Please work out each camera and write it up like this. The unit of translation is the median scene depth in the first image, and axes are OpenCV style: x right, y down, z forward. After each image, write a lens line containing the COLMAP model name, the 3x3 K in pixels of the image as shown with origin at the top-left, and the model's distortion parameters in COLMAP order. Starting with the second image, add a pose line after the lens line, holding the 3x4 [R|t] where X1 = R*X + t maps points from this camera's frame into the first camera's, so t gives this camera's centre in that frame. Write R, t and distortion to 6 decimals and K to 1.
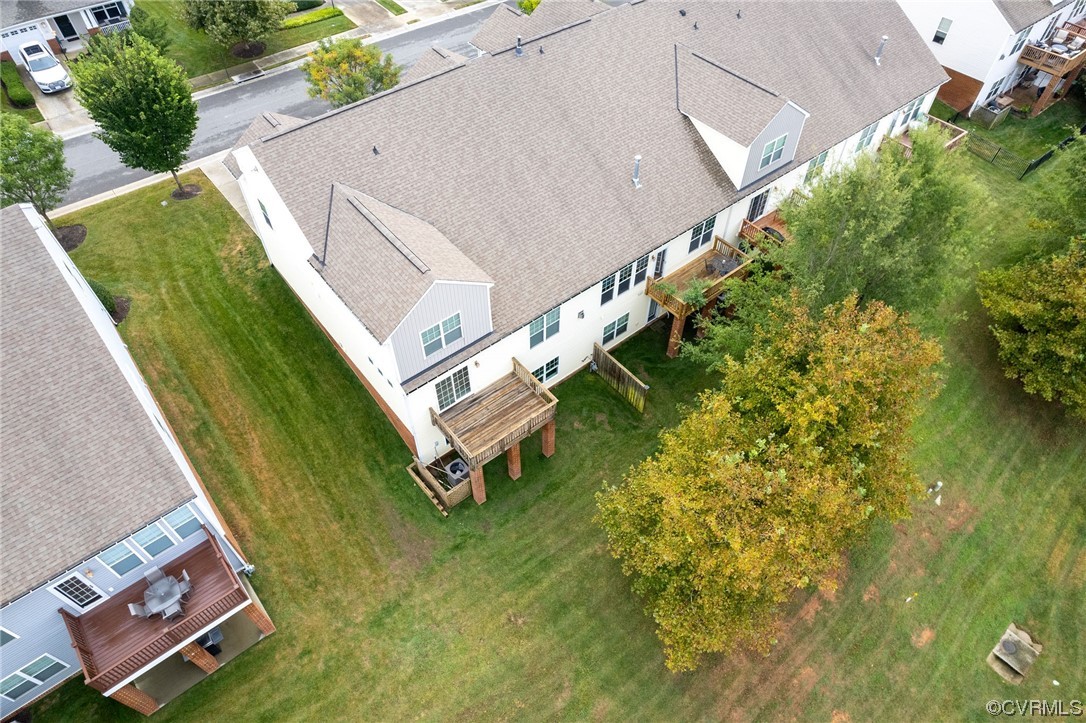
lens RADIAL K [[684.4, 0, 542.2], [0, 684.4, 368.5], [0, 0, 1]] dist [-0.010138, 0.000272]
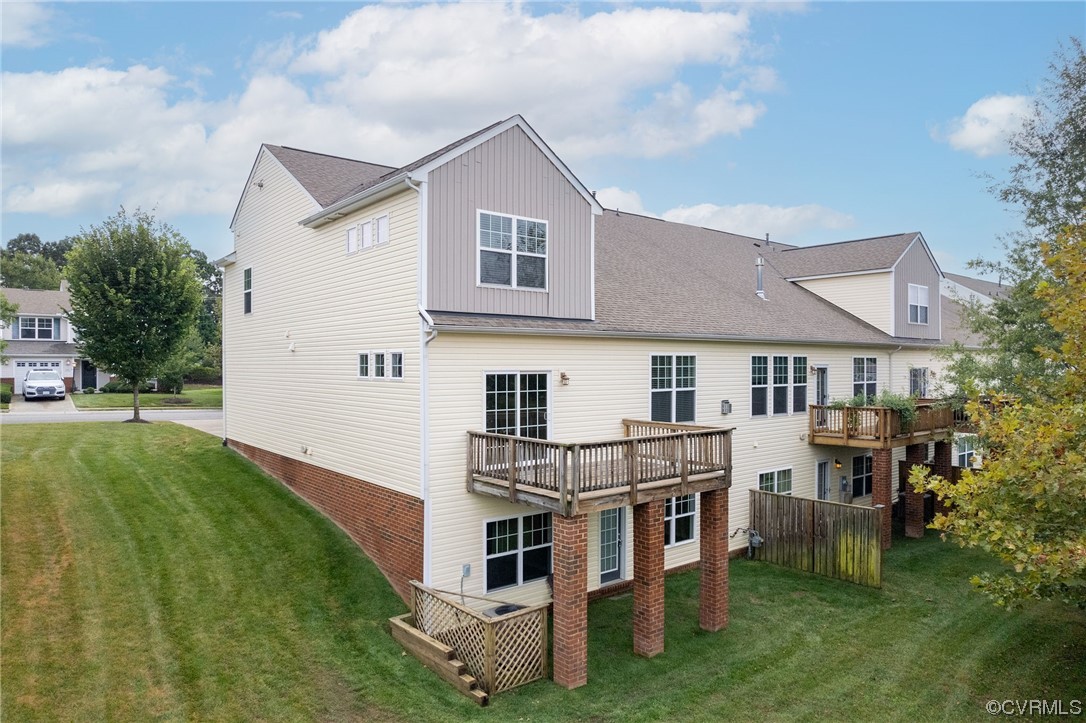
lens RADIAL K [[684.4, 0, 538.1], [0, 684.4, 362.9], [0, 0, 1]] dist [-0.010138, 0.000272]
pose [[0.999994, -0.002489, -0.002280, -0.107377], [-0.000161, 0.639457, -0.768827, 0.364588], [0.003371, 0.768823, 0.639453, 0.615047]]
